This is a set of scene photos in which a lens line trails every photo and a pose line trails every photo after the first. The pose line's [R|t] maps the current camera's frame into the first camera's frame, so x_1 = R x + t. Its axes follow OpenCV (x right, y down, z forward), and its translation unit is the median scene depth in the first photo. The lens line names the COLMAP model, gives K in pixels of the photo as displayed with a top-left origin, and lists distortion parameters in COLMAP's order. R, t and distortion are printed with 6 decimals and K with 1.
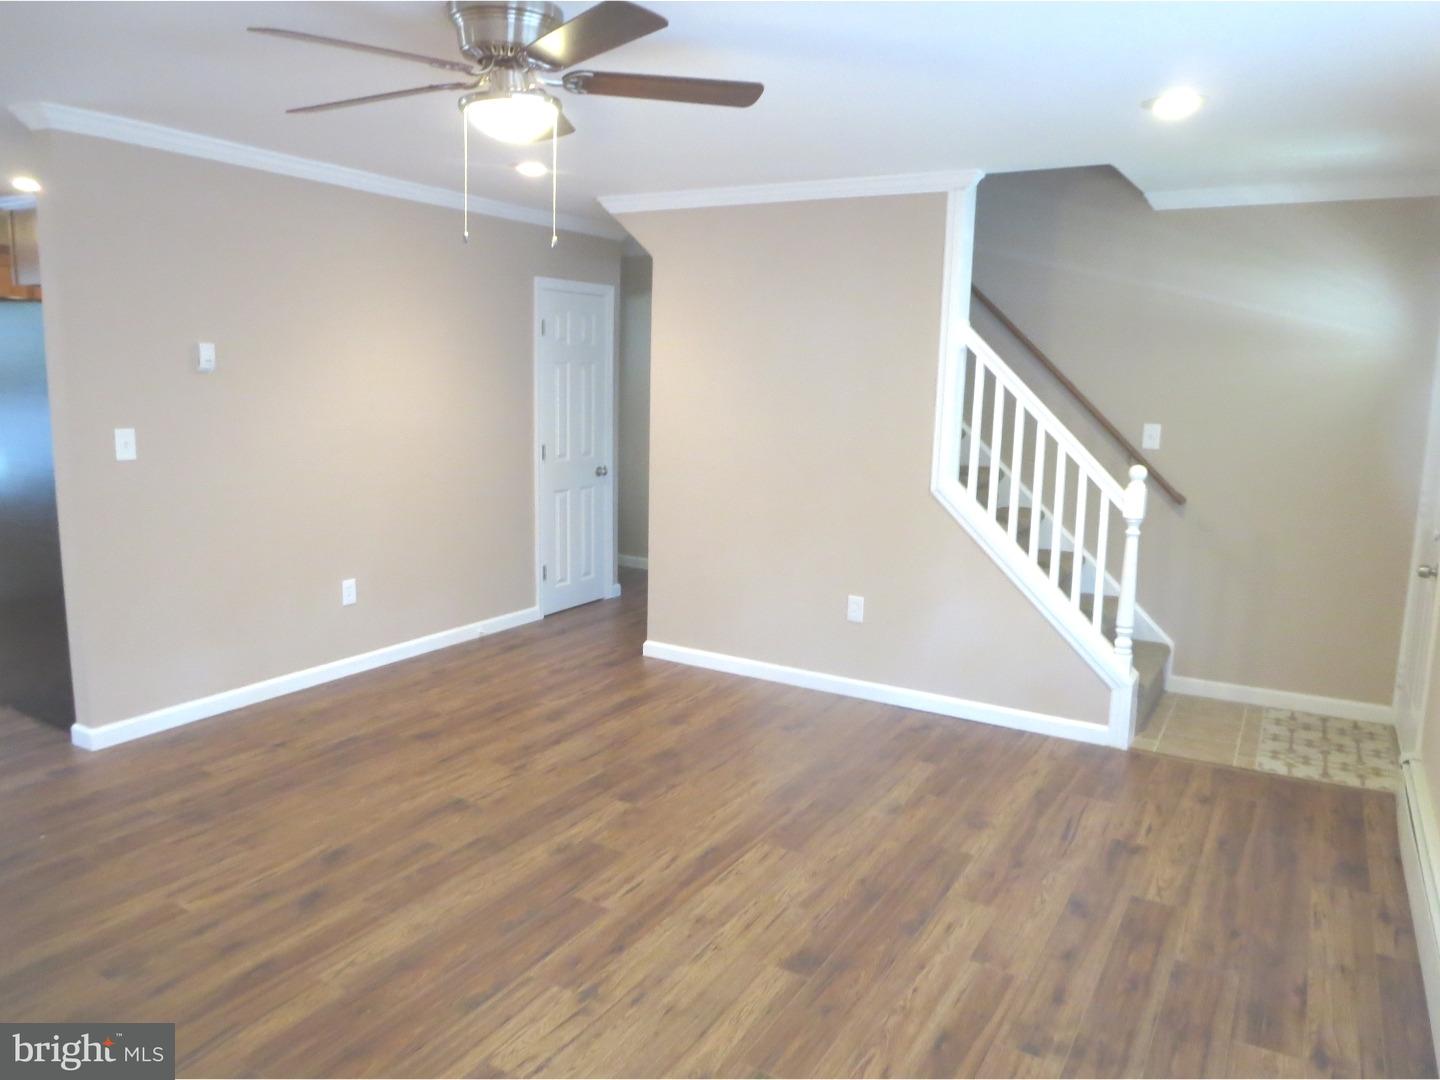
lens RADIAL K [[1007.4, 0, 724.6], [0, 1007.4, 536.3], [0, 0, 1]] dist [-0.029841, 0.001057]
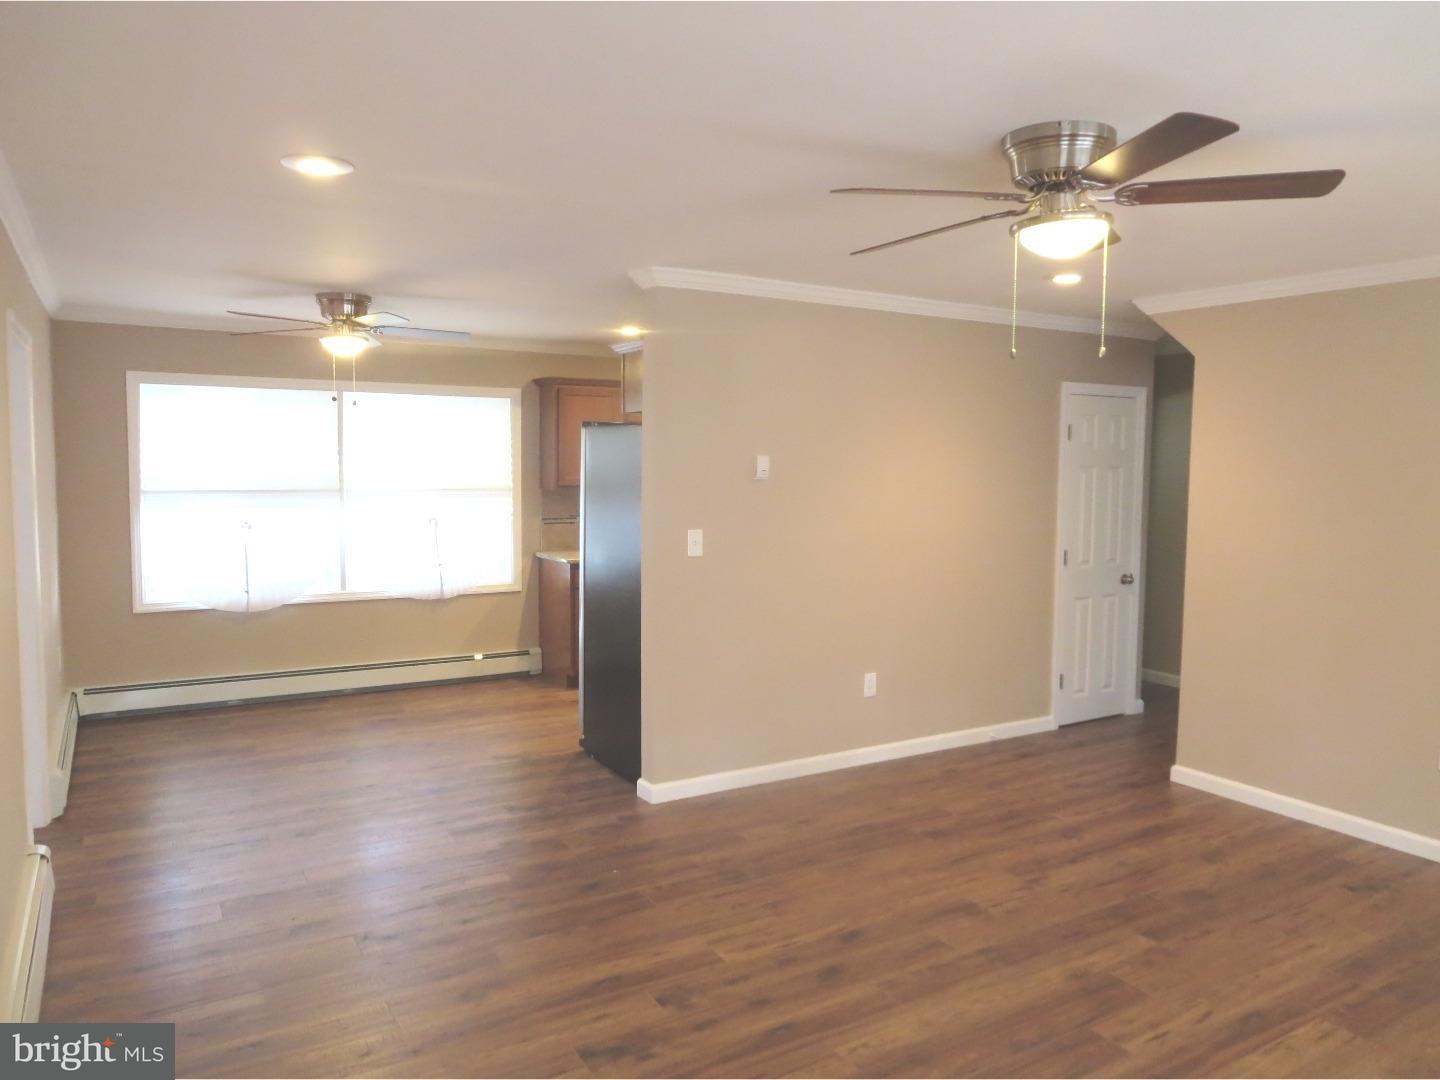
lens RADIAL K [[1002.9, 0, 714.4], [0, 1002.9, 538.2], [0, 0, 1]] dist [-0.022420, -0.000179]
pose [[0.875327, 0.013601, -0.483339, -0.012594], [-0.061976, 0.994515, -0.084254, 0.001143], [0.479542, 0.103705, 0.871369, -0.023201]]
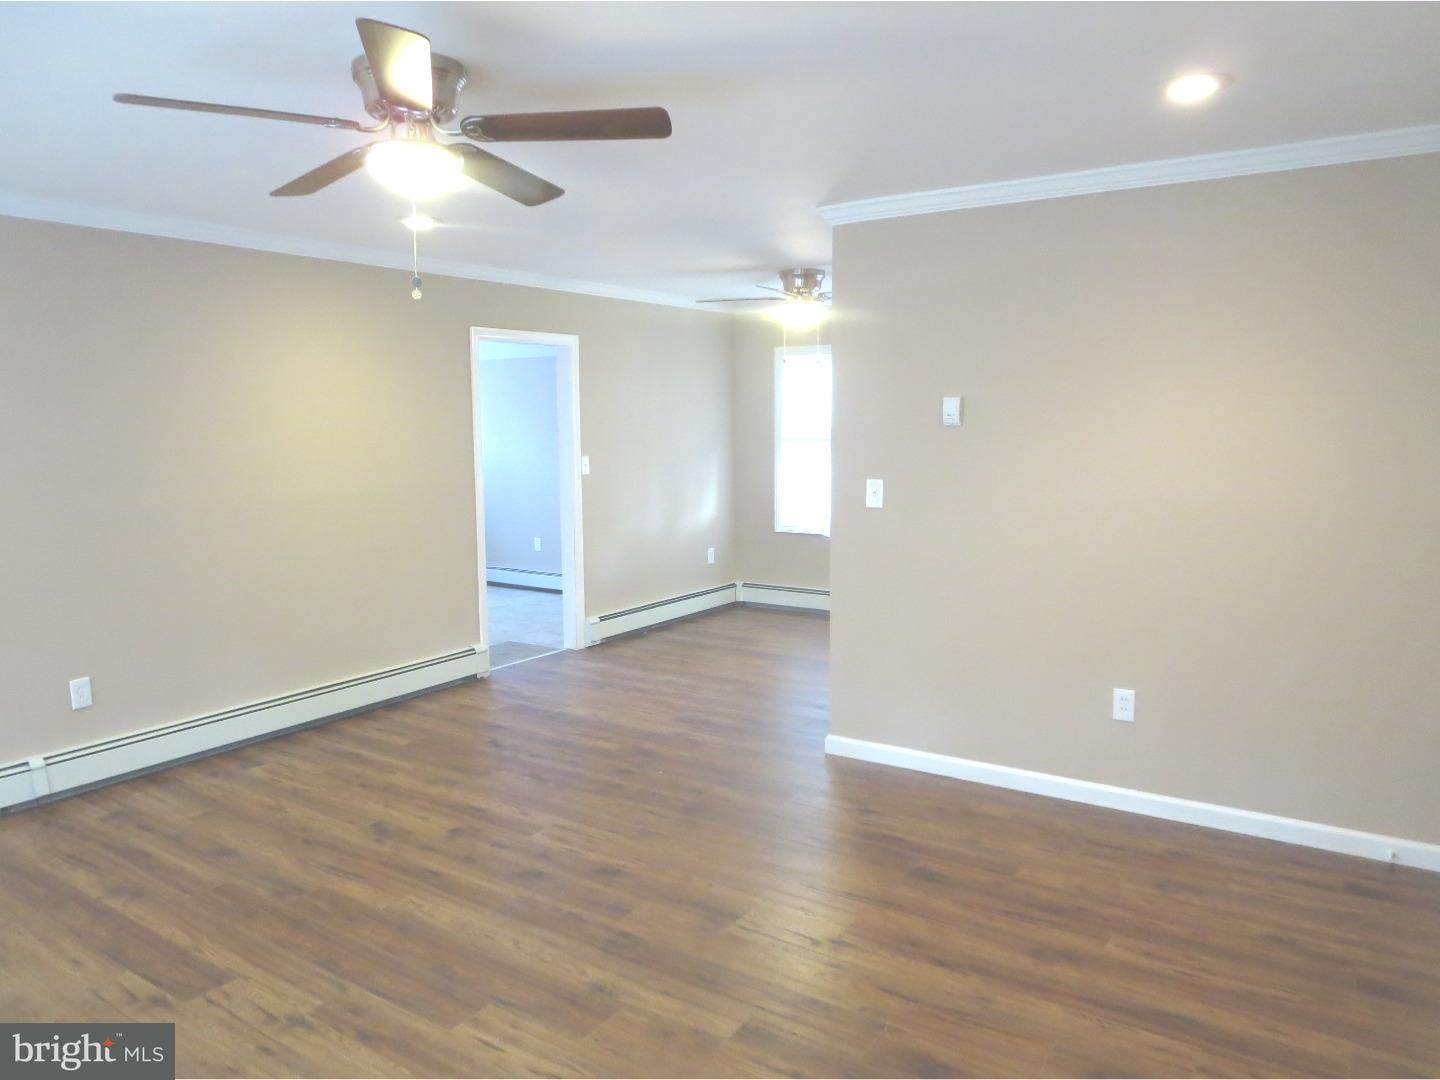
lens RADIAL K [[1007.4, 0, 724.6], [0, 1007.4, 536.3], [0, 0, 1]] dist [-0.029841, 0.001057]
pose [[-0.067723, 0.085204, -0.994059, 0.564148], [-0.153702, 0.983562, 0.094776, -0.136820], [0.985794, 0.159207, -0.053514, 0.986599]]
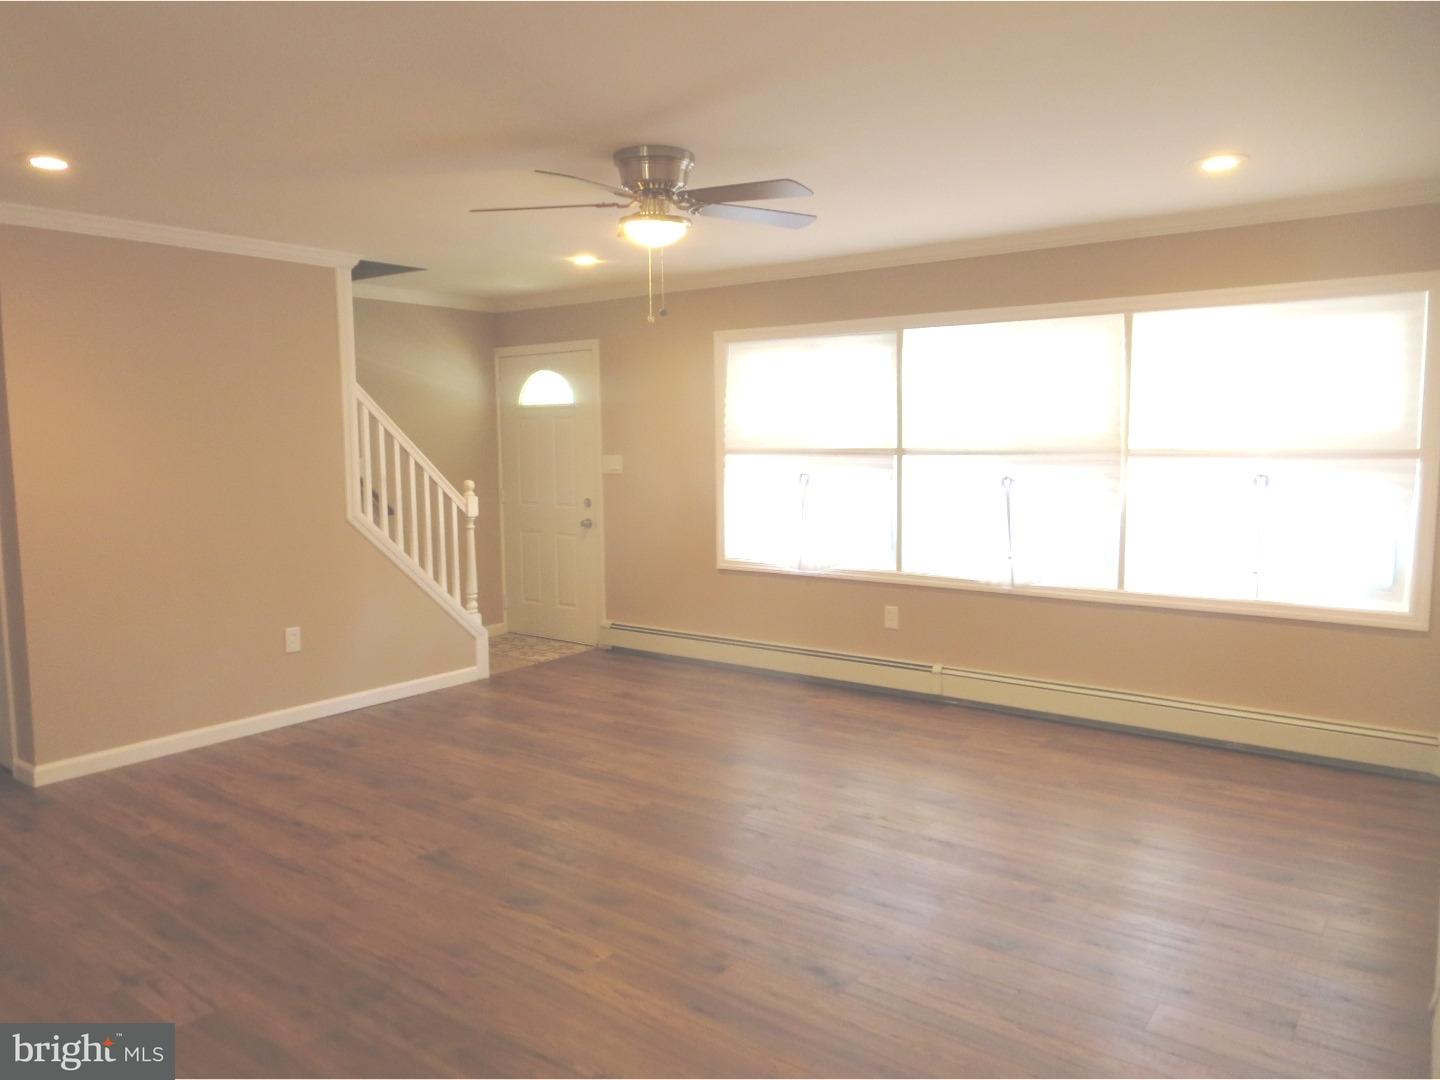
lens RADIAL K [[975.4, 0, 720.0], [0, 975.4, 540.0], [0, 0, 1]] dist [-0.001417, -0.000055]
pose [[0.104337, -0.121712, 0.987066, -1.127419], [0.164335, 0.980950, 0.103587, -0.087095], [-0.980871, 0.151401, 0.122351, 0.559622]]
